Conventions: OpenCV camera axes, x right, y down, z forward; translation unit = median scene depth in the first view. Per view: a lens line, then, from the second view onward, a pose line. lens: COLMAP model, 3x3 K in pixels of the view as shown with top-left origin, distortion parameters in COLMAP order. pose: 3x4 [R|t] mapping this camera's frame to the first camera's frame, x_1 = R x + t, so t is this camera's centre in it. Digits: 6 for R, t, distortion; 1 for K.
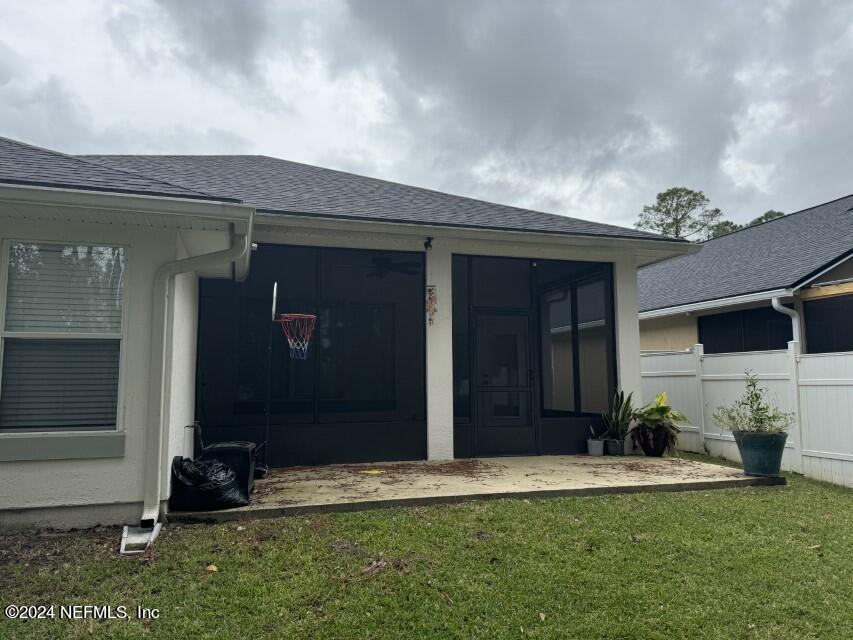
lens RADIAL K [[613.6, 0, 426.5], [0, 613.6, 320.0], [0, 0, 1]] dist [0.075796, -0.091810]
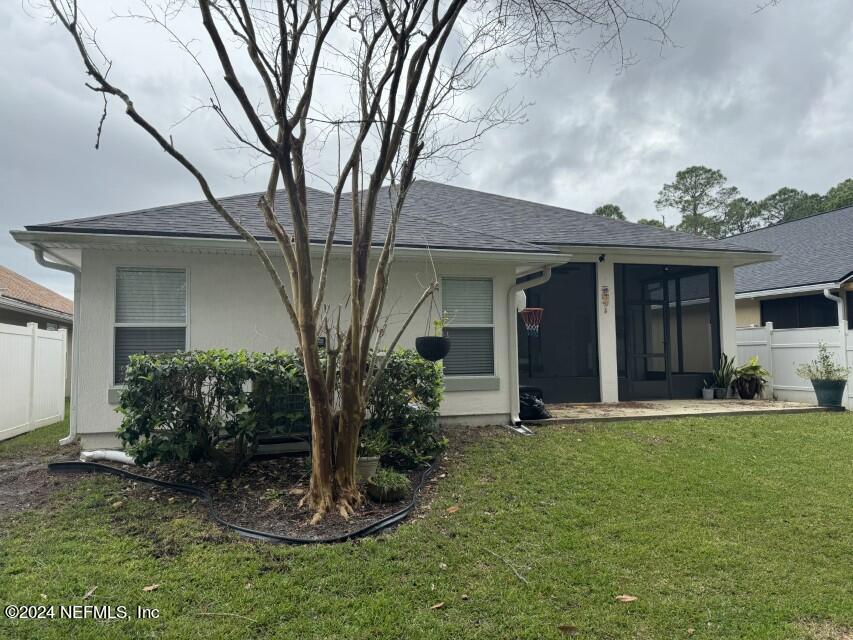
lens RADIAL K [[613.6, 0, 426.5], [0, 613.6, 320.0], [0, 0, 1]] dist [0.075796, -0.091810]
pose [[0.999972, -0.007272, -0.001773, -0.339277], [0.007346, 0.998914, 0.046006, -0.036750], [0.001437, -0.046018, 0.998940, -0.407061]]
